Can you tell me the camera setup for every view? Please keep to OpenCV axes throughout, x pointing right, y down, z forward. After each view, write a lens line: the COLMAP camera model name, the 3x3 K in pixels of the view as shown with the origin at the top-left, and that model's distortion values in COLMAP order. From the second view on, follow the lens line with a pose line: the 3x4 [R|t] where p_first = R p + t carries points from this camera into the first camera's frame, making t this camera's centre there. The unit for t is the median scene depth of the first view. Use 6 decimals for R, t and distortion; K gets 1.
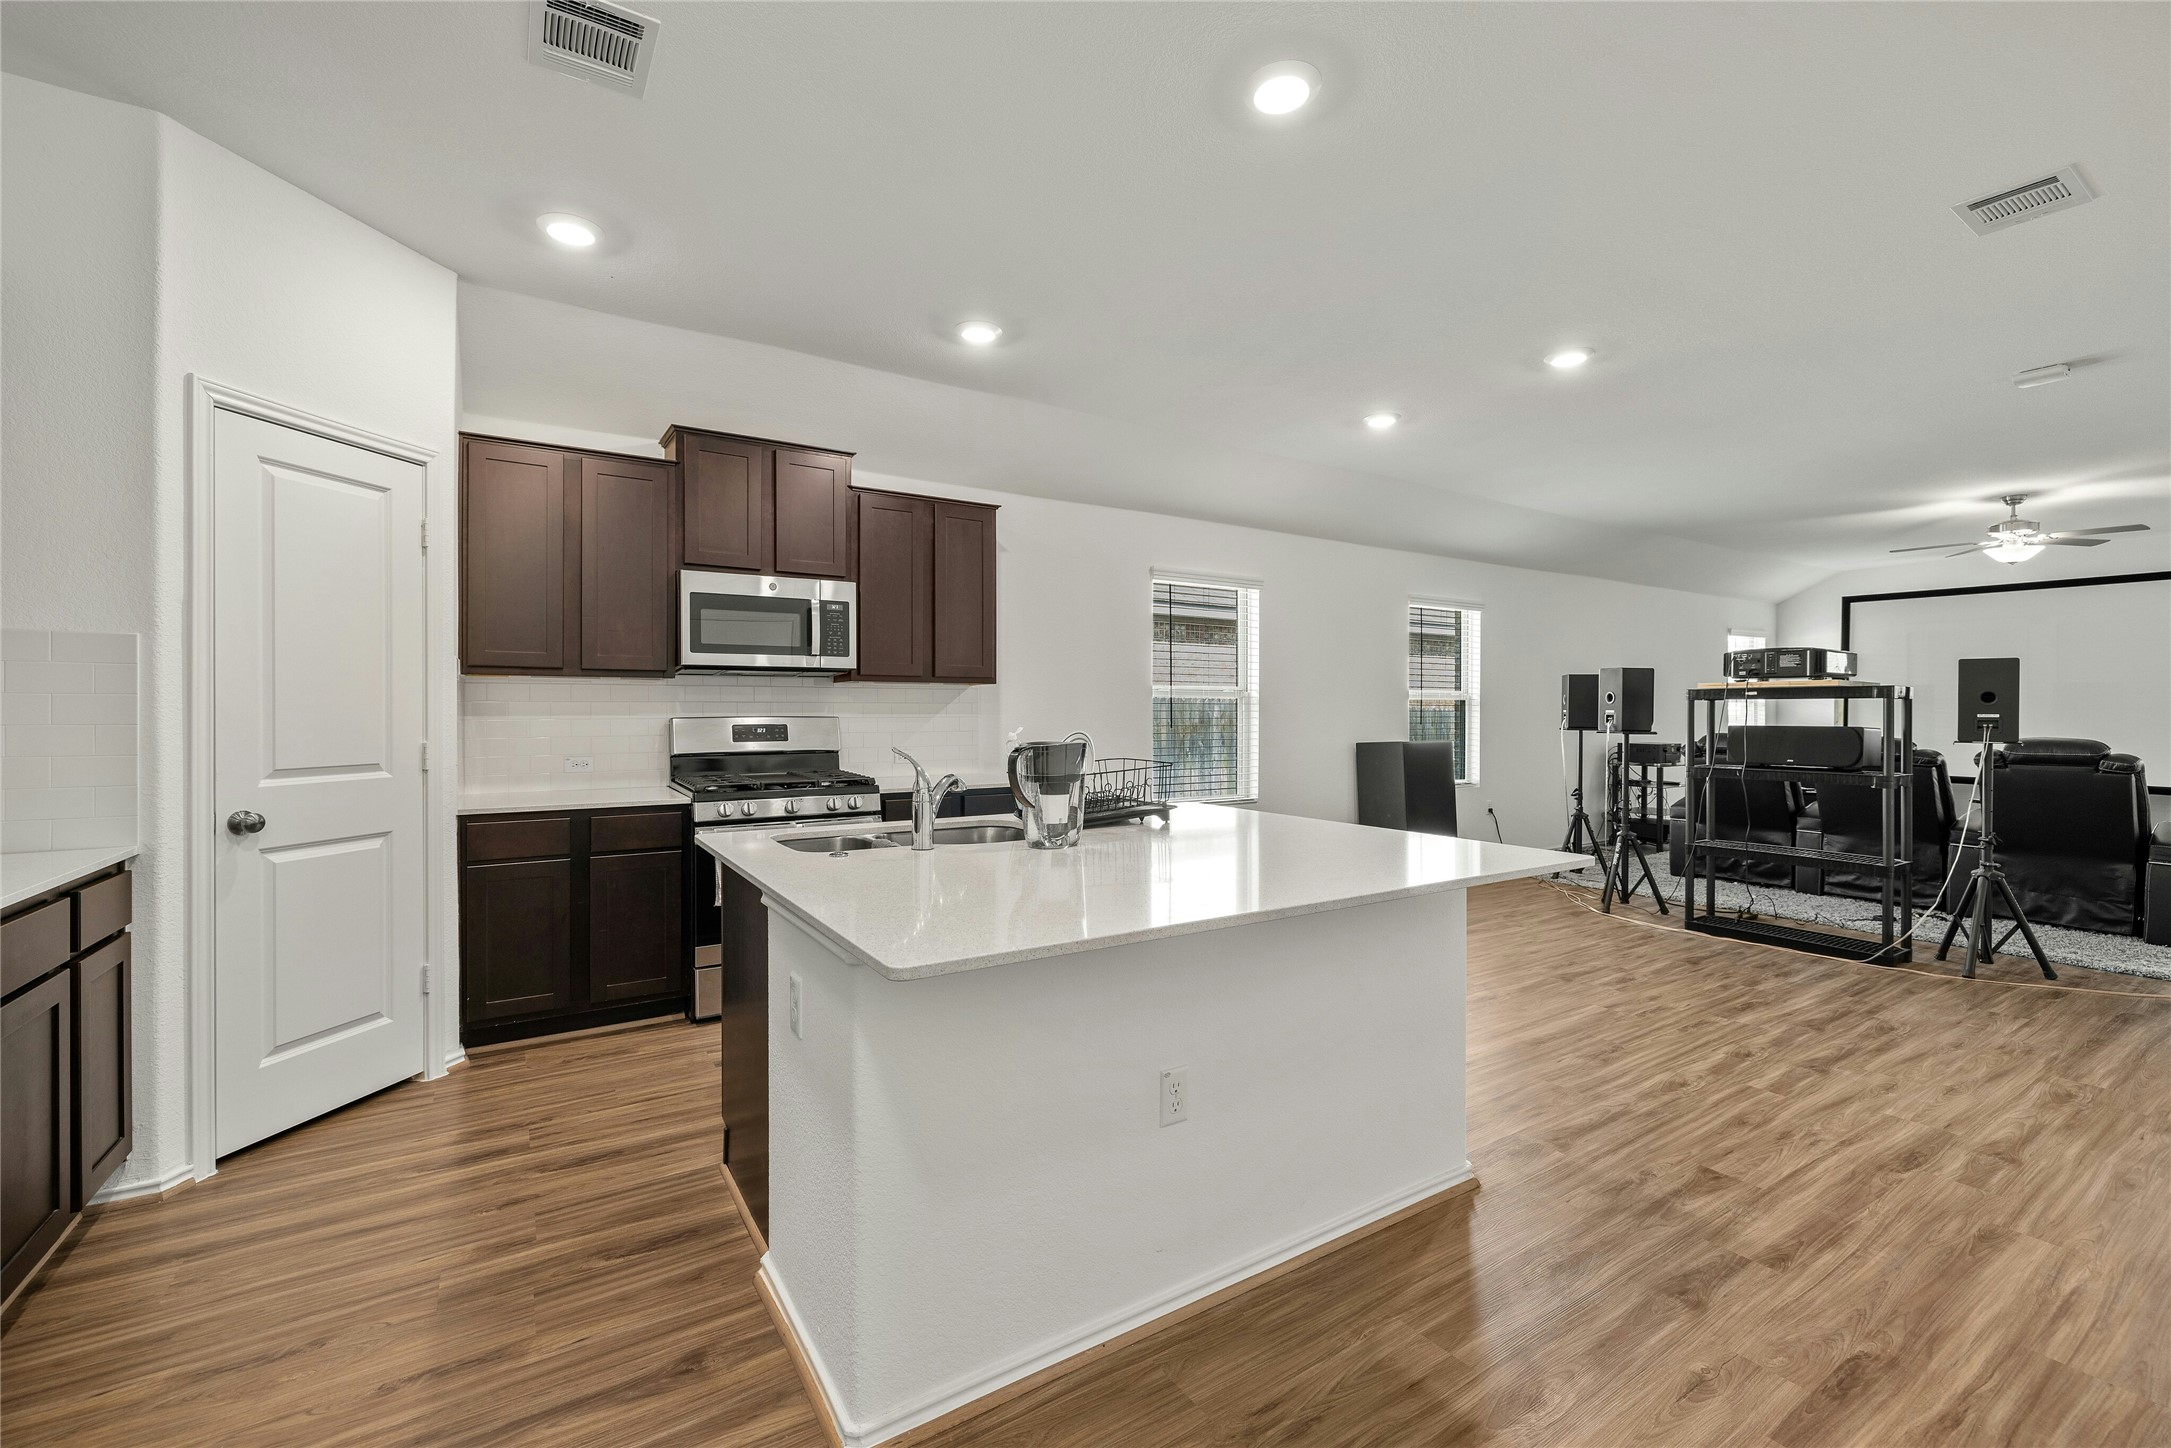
lens RADIAL K [[893.4, 0, 1078.3], [0, 893.4, 713.7], [0, 0, 1]] dist [-0.001346, 0.000454]
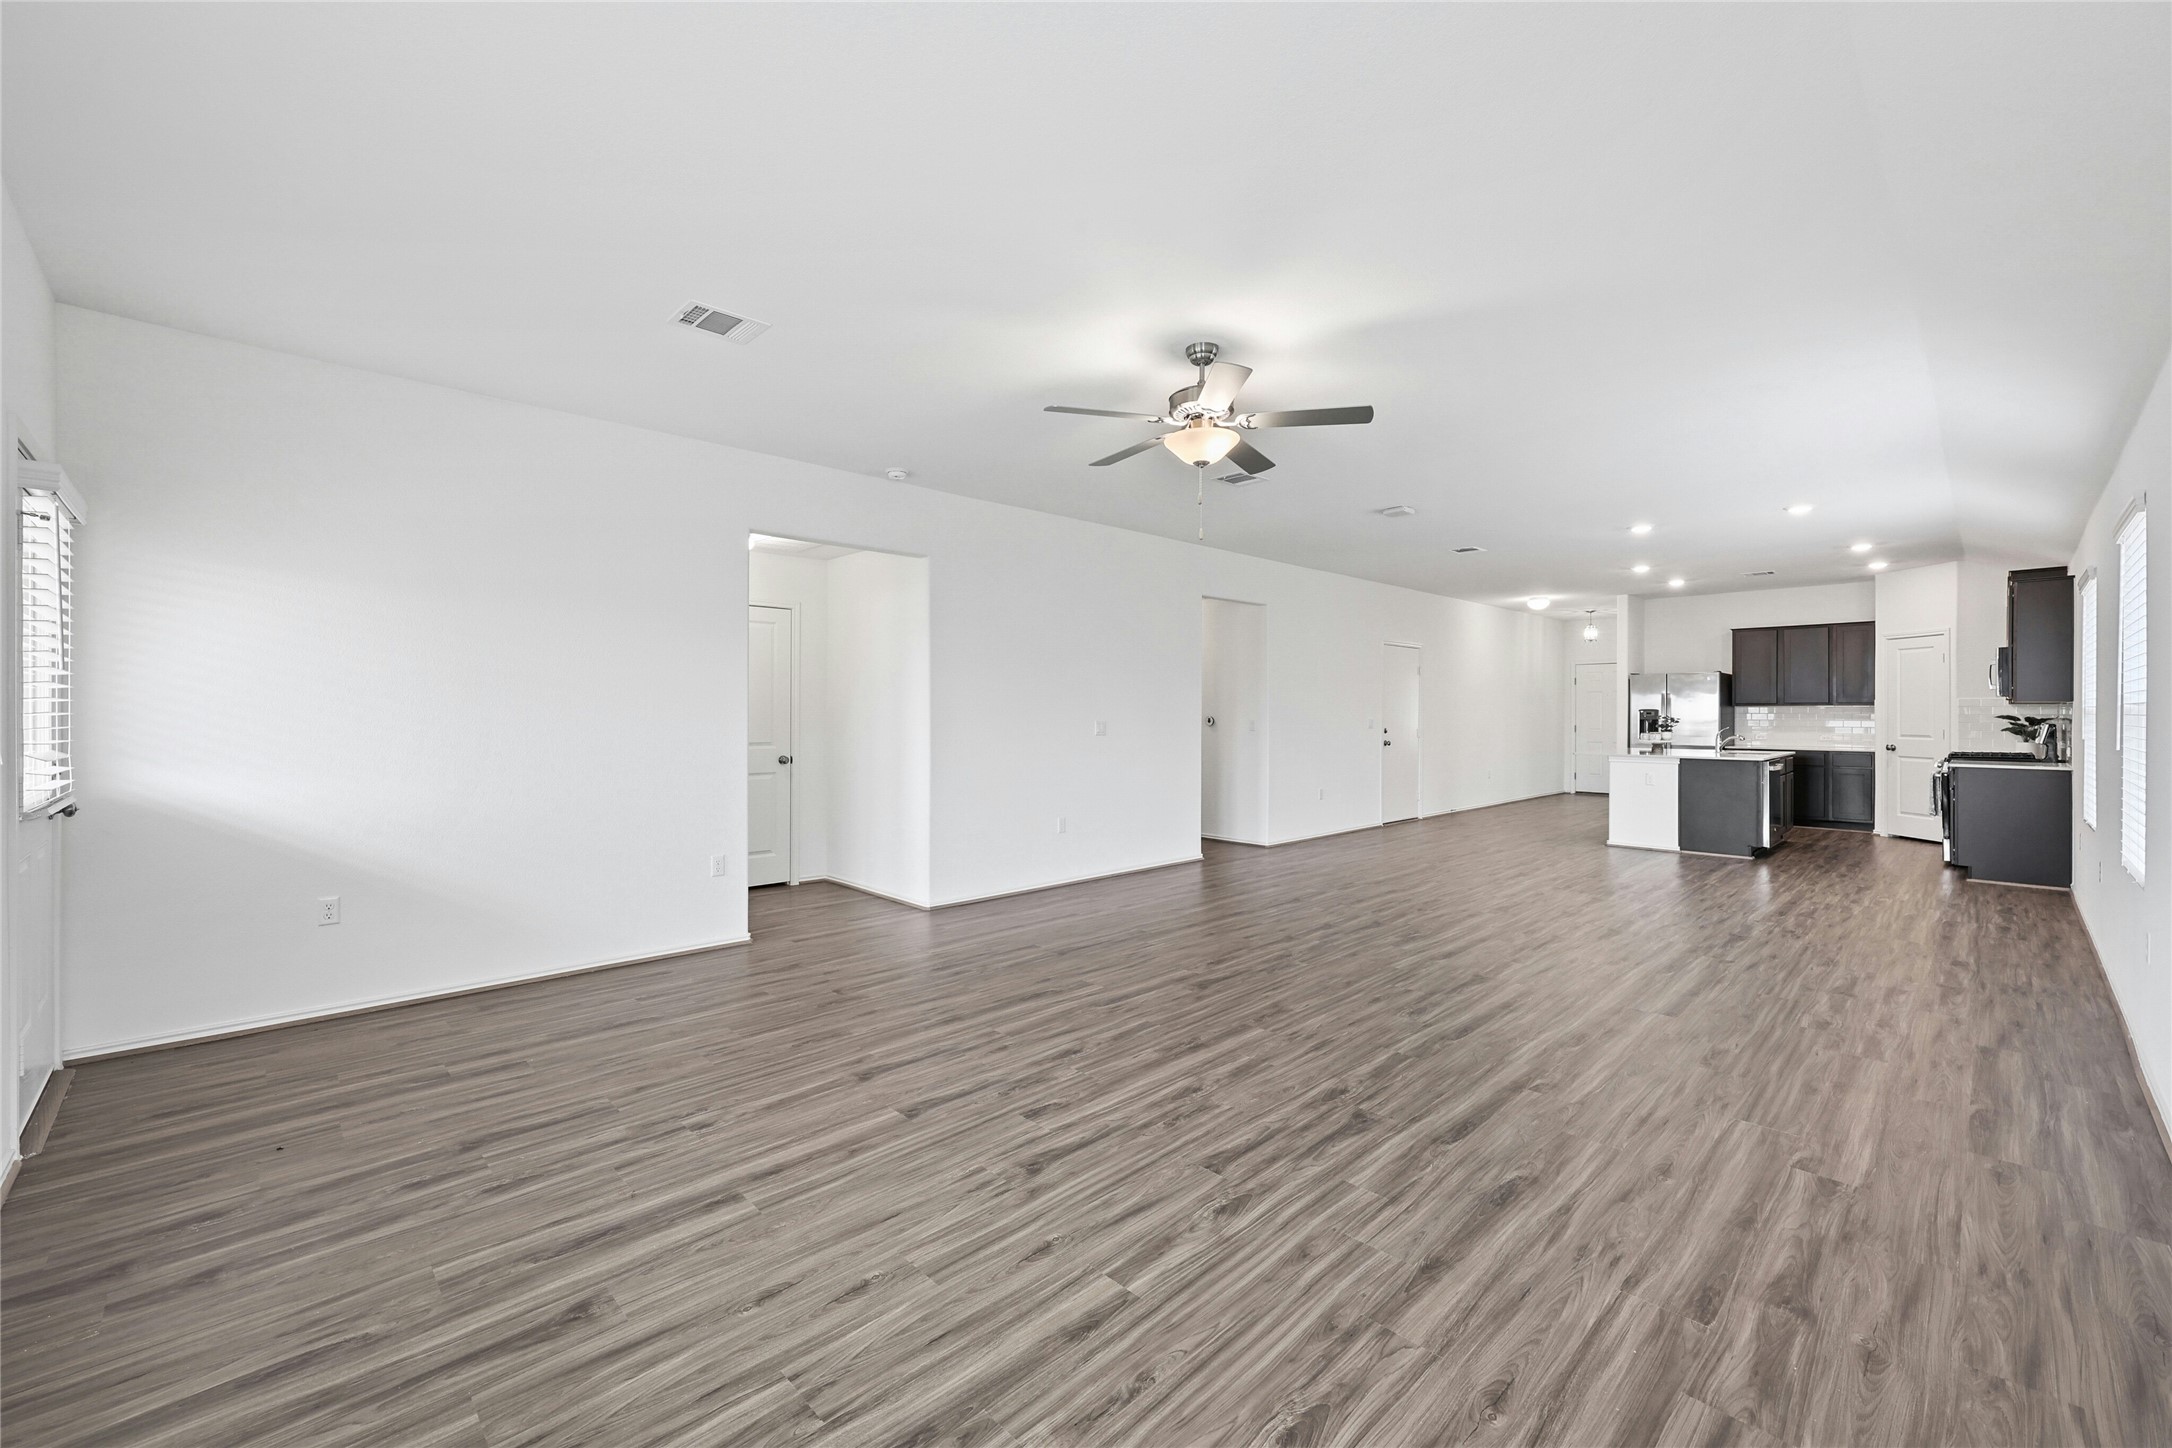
lens RADIAL K [[872.6, 0, 1078.3], [0, 872.6, 713.7], [0, 0, 1]] dist [0.006638, -0.000326]
pose [[-0.979855, -0.004249, -0.199664, 2.316987], [-0.006046, 0.999947, 0.008392, -0.024433], [0.199618, 0.009430, -0.979828, 2.870024]]
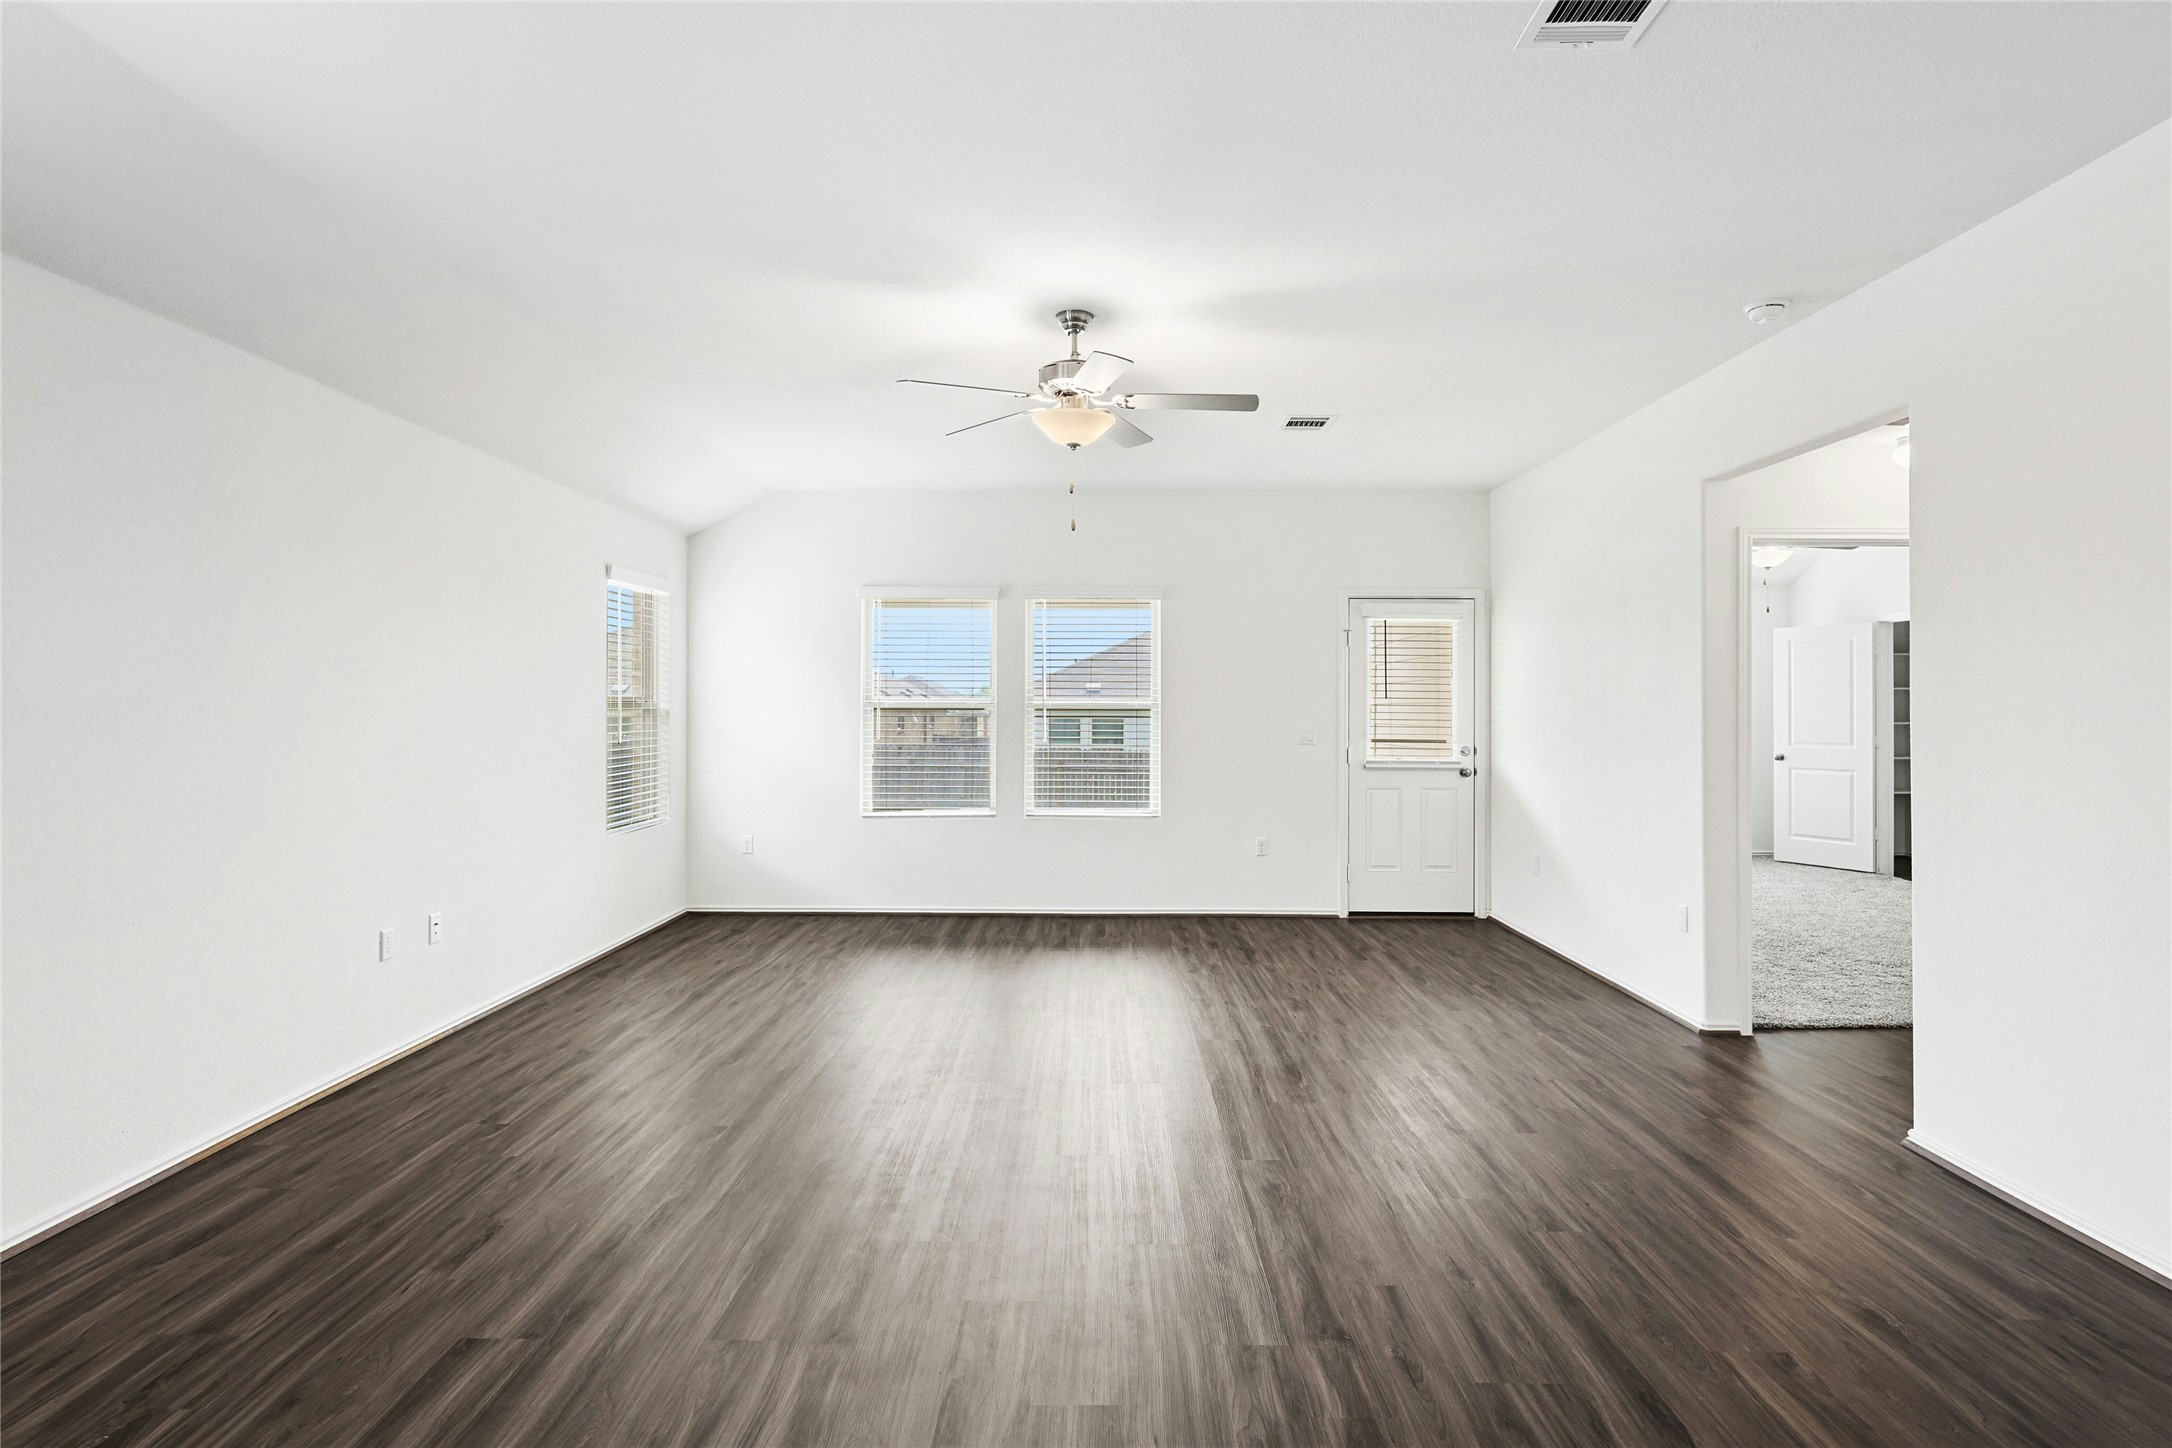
lens RADIAL K [[1134.0, 0, 1096.2], [0, 1134.0, 688.2], [0, 0, 1]] dist [-0.001750, 0.000064]
pose [[0.535085, 0.014804, 0.844669, 0.957937], [0.003361, 0.999801, -0.019652, -0.031430], [-0.844792, 0.013355, 0.534928, 1.212442]]
